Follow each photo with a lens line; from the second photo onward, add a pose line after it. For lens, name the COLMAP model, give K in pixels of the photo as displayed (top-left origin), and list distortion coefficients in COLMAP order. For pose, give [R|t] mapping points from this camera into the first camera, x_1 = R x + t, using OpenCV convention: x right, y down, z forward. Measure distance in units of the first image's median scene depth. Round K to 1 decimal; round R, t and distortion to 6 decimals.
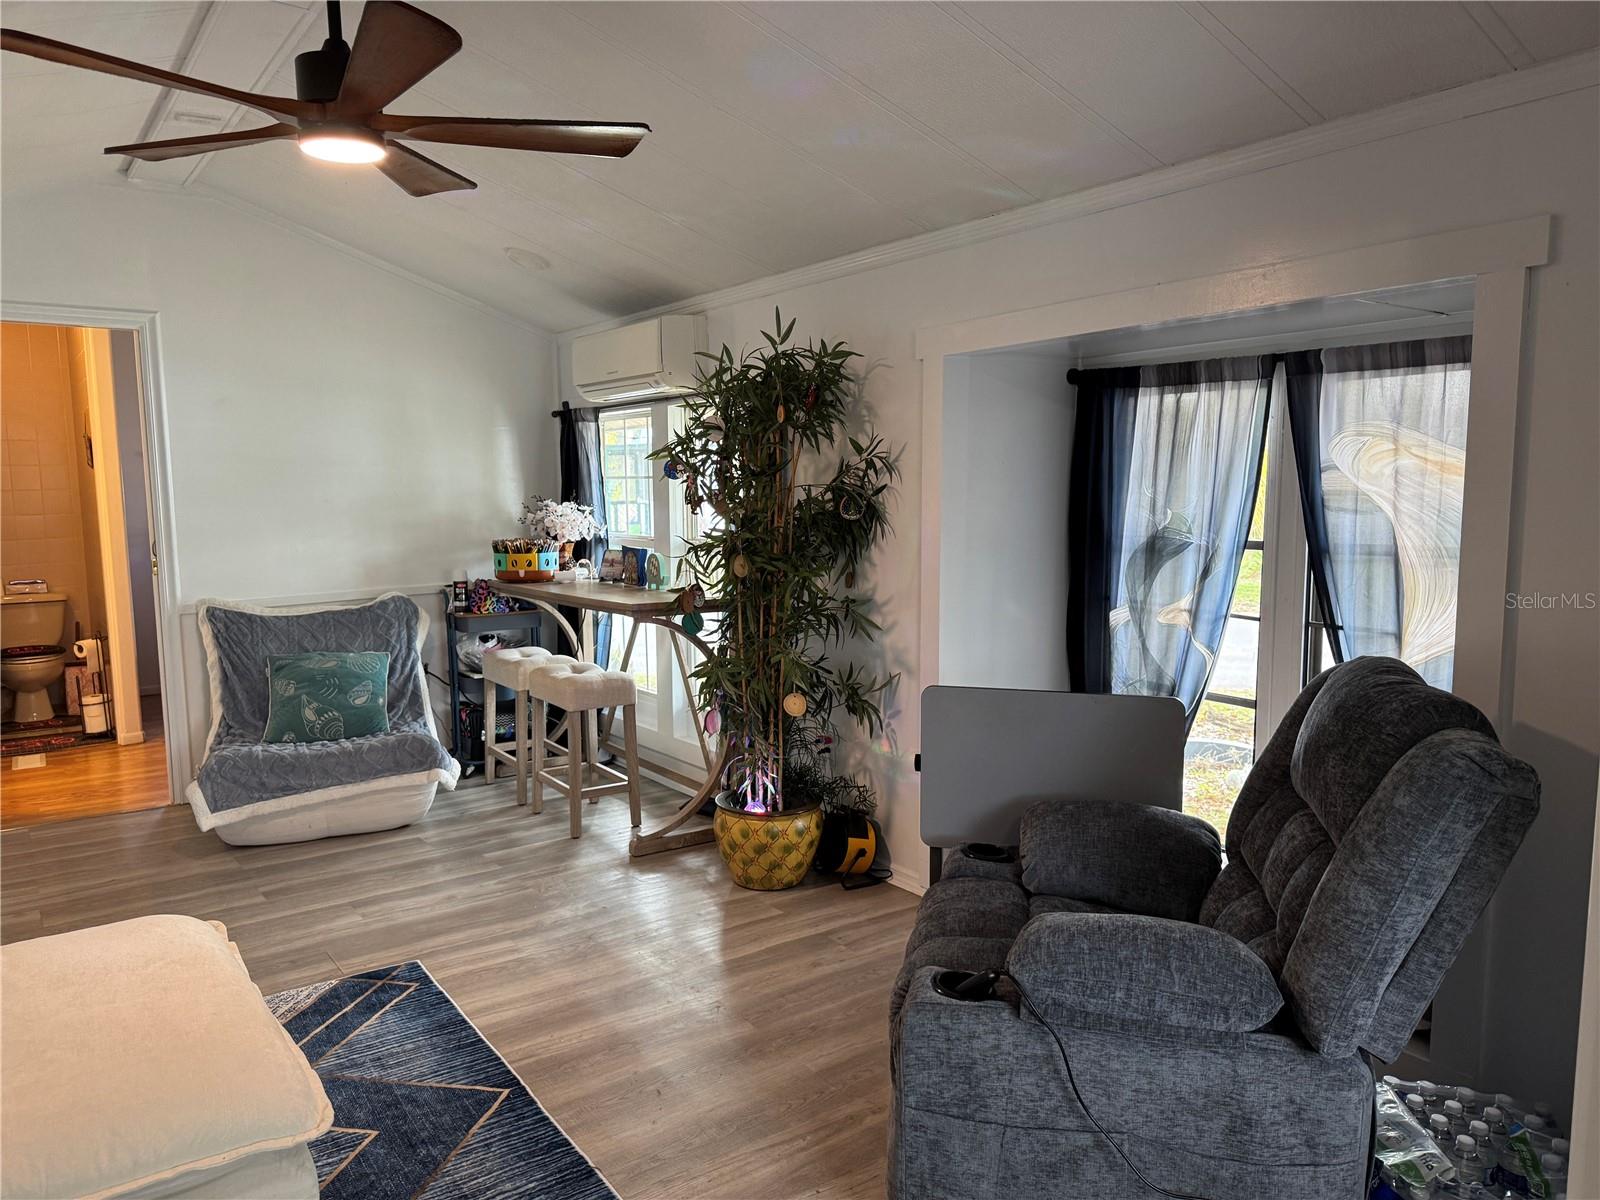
lens RADIAL K [[1122.3, 0, 798.4], [0, 1122.3, 612.3], [0, 0, 1]] dist [0.075880, -0.114084]
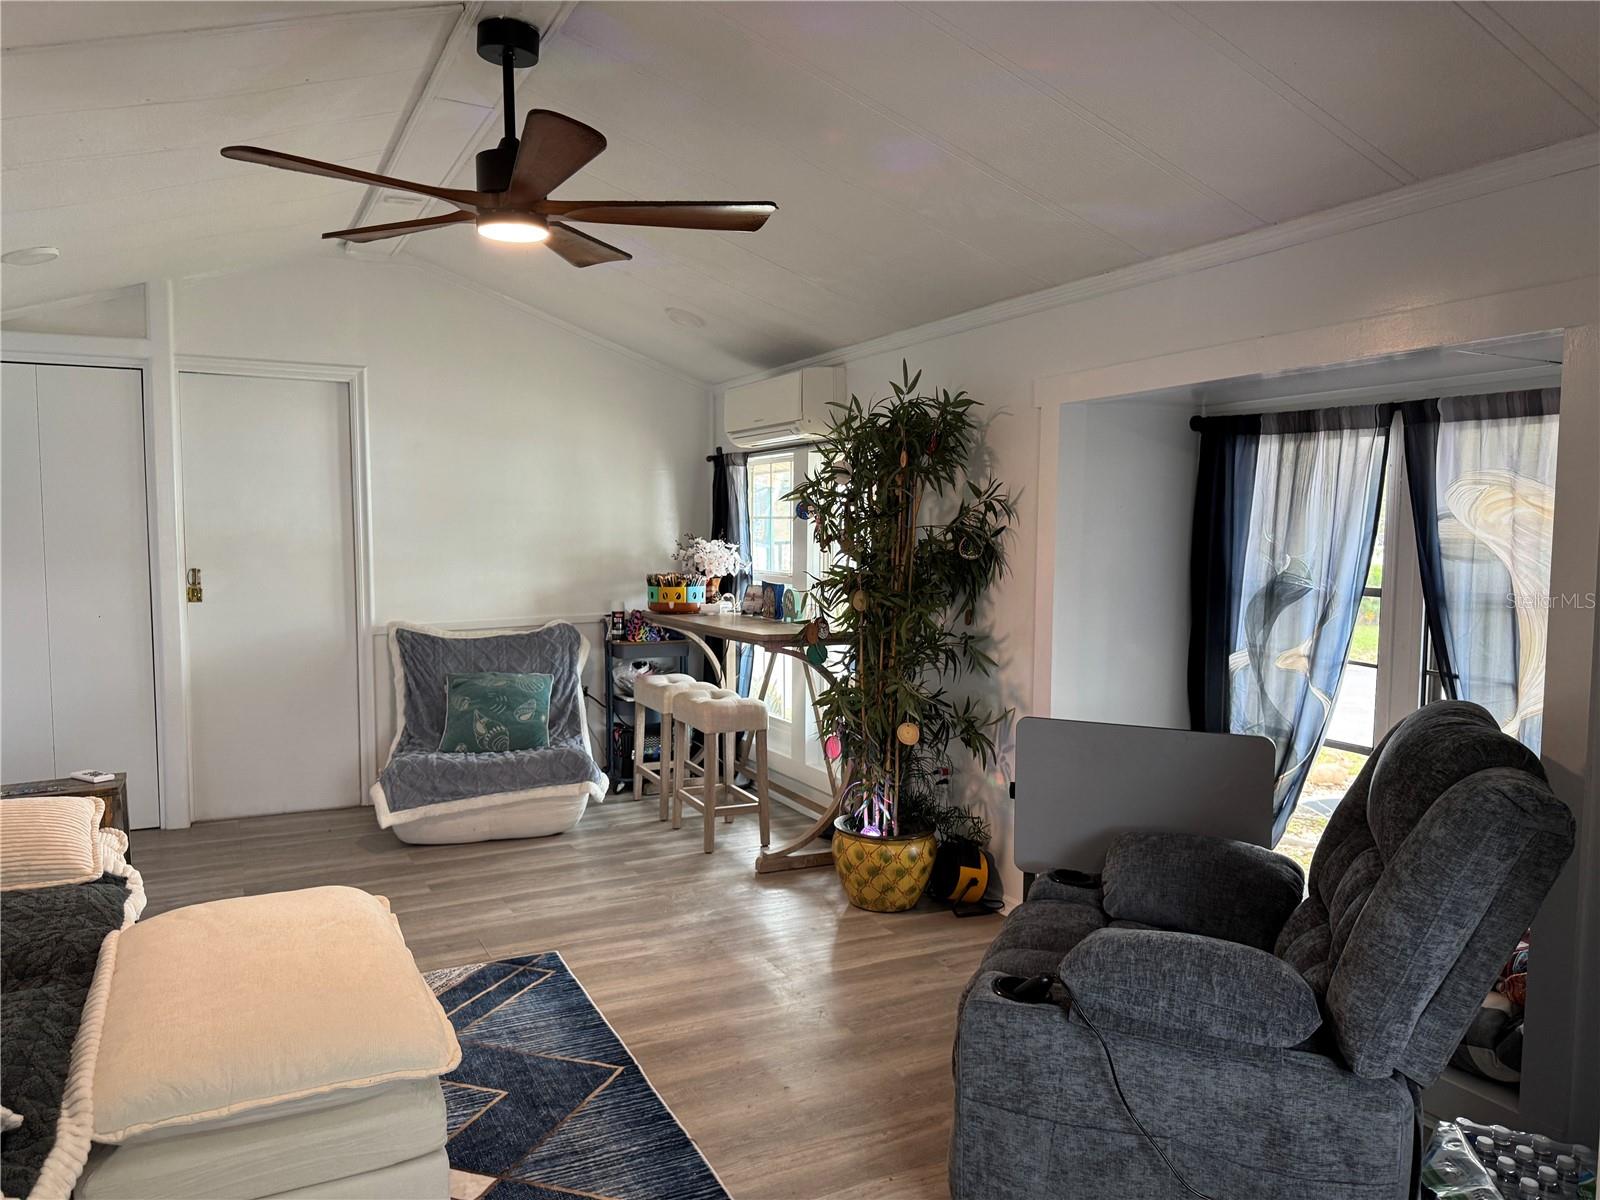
lens RADIAL K [[1122.3, 0, 798.4], [0, 1122.3, 612.3], [0, 0, 1]] dist [0.075880, -0.114084]
pose [[0.988892, 0.025381, -0.146455, 0.048168], [-0.030777, 0.998924, -0.034699, 0.008803], [0.145416, 0.038821, 0.988609, -0.062699]]
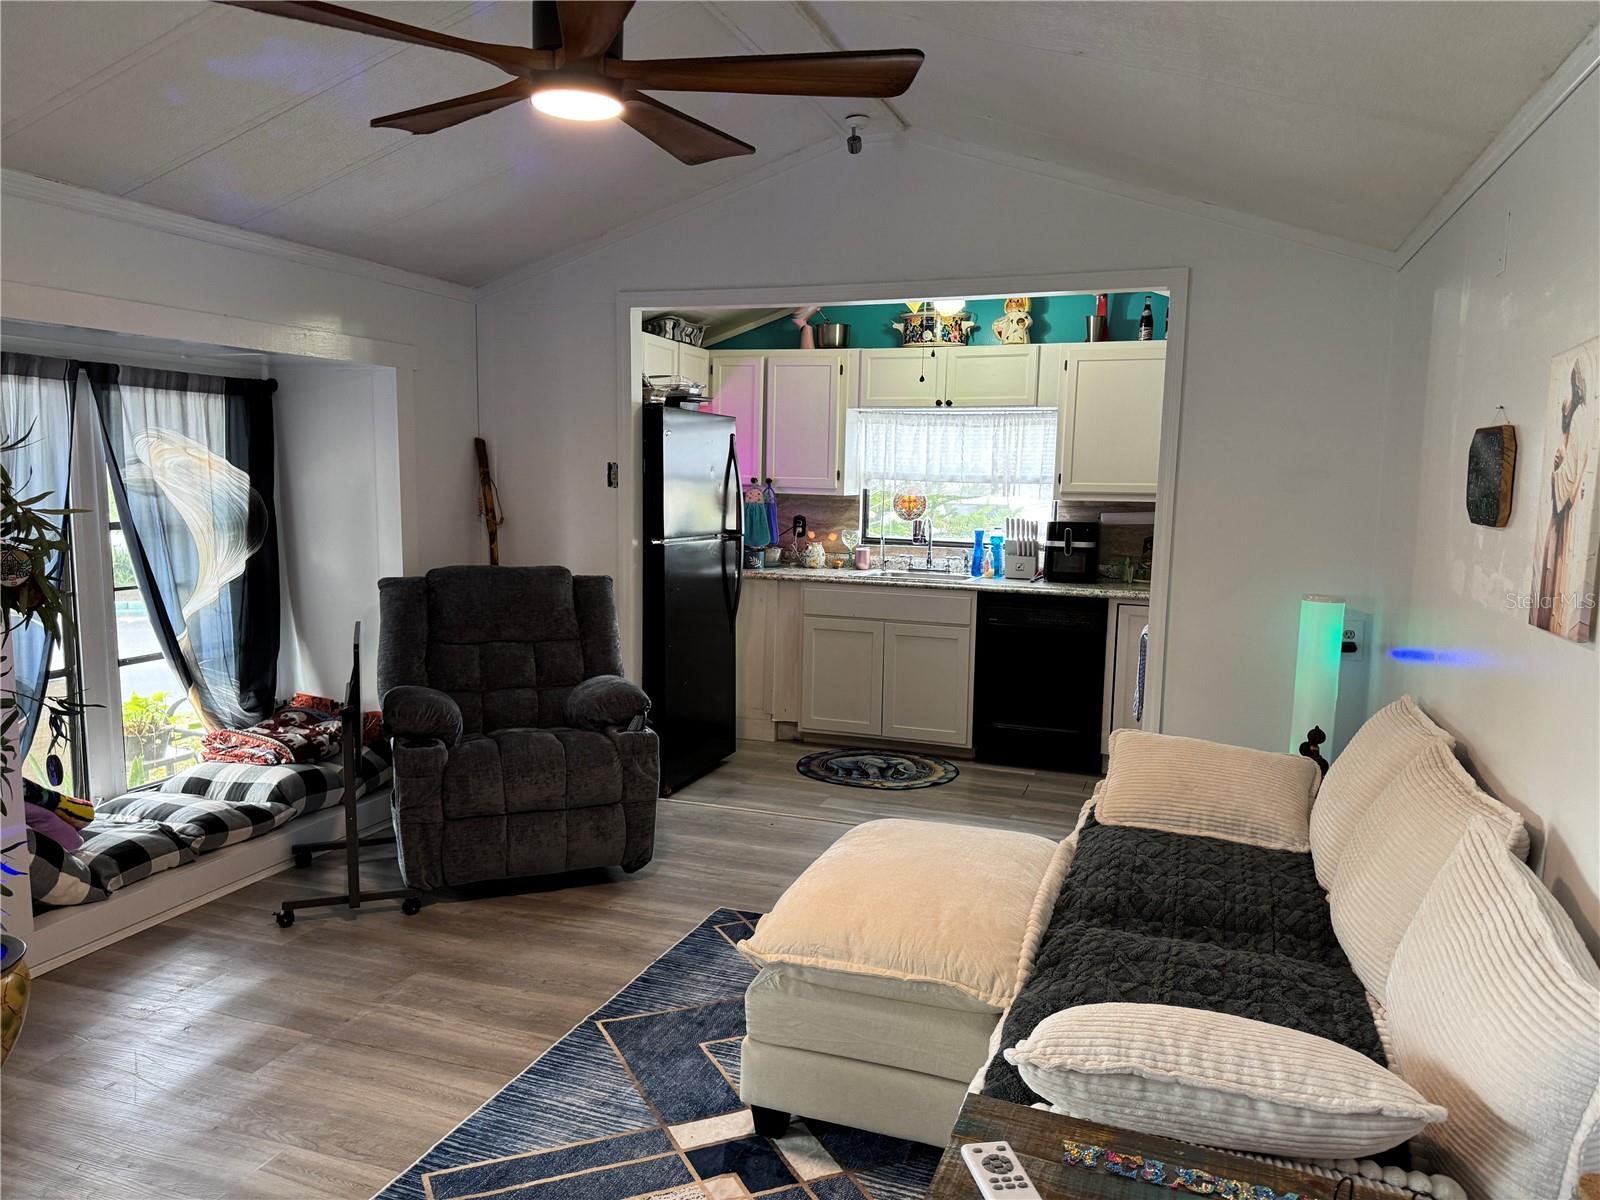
lens RADIAL K [[1122.3, 0, 798.4], [0, 1122.3, 612.3], [0, 0, 1]] dist [0.075880, -0.114084]
pose [[-0.573231, -0.106647, 0.812424, -0.922764], [0.081040, 0.979254, 0.185727, -0.125678], [-0.815376, 0.172303, -0.552696, 1.034135]]
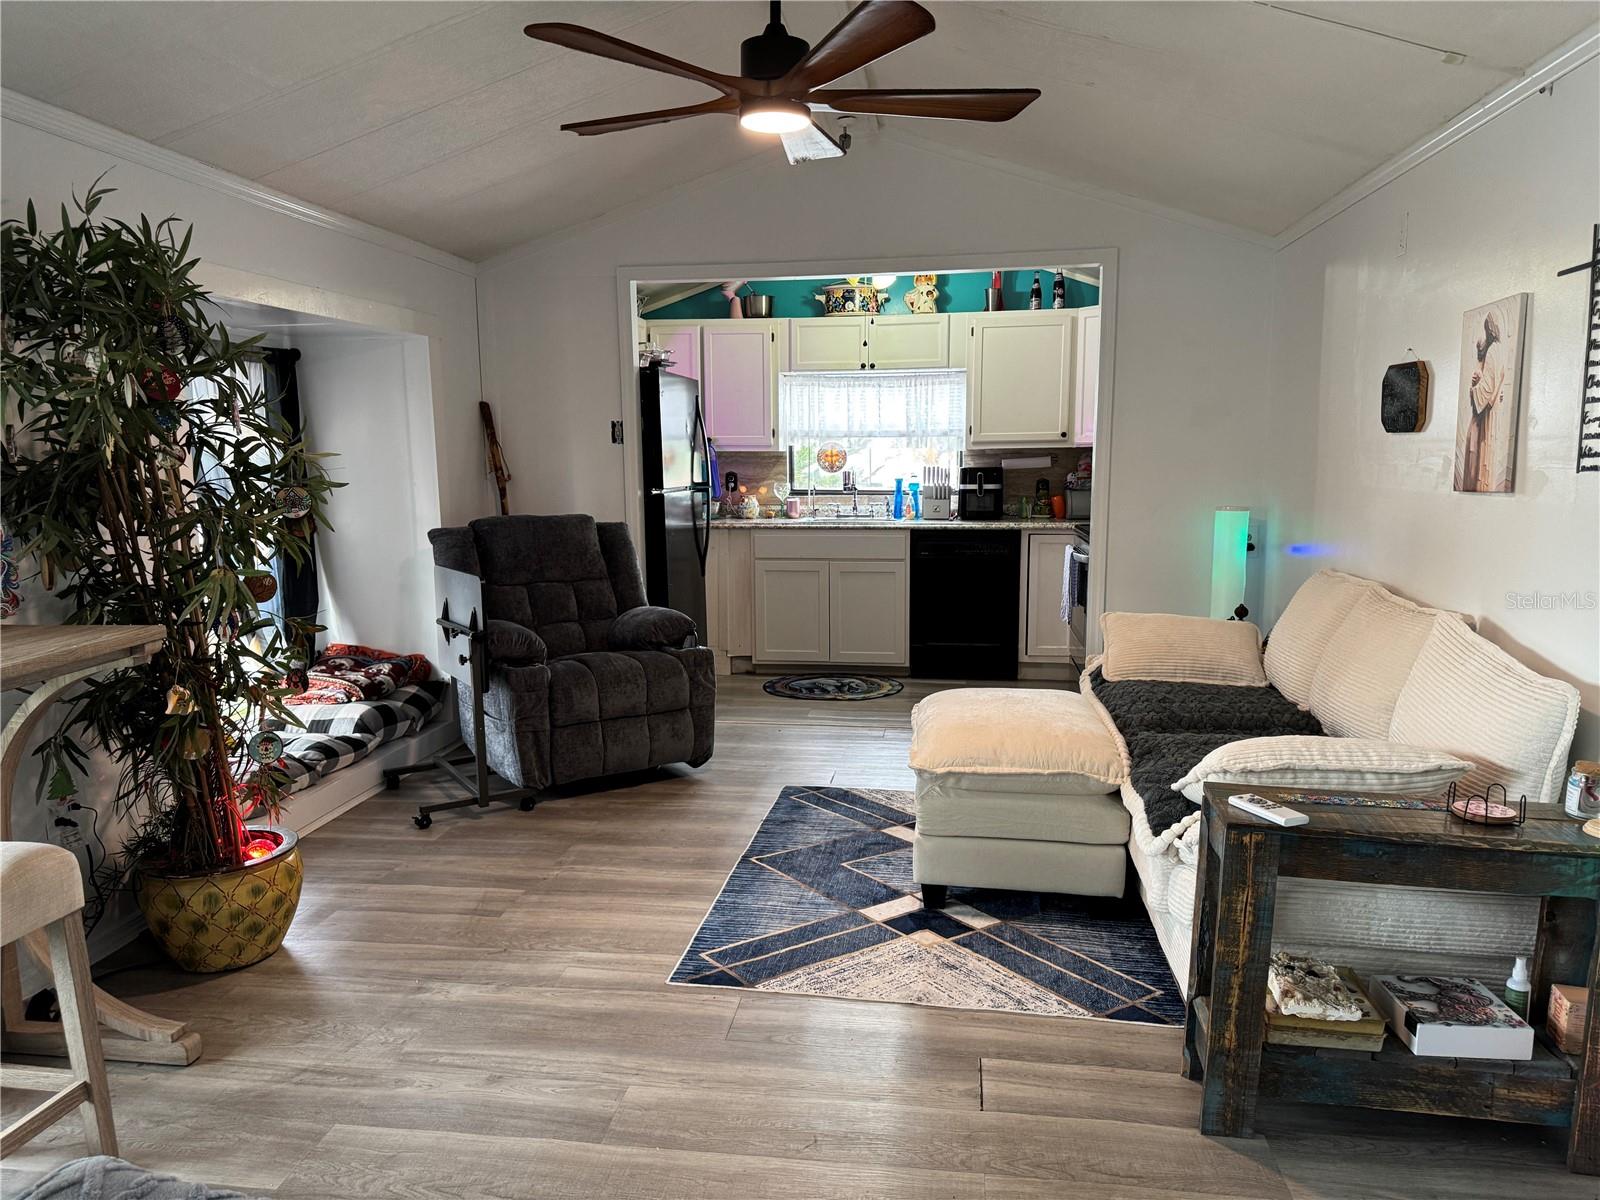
lens RADIAL K [[1122.3, 0, 798.4], [0, 1122.3, 612.3], [0, 0, 1]] dist [0.075880, -0.114084]
pose [[-0.717643, -0.088885, 0.690715, -0.916305], [0.094303, 0.970283, 0.222840, -0.133606], [-0.689996, 0.225056, -0.687935, 1.377988]]
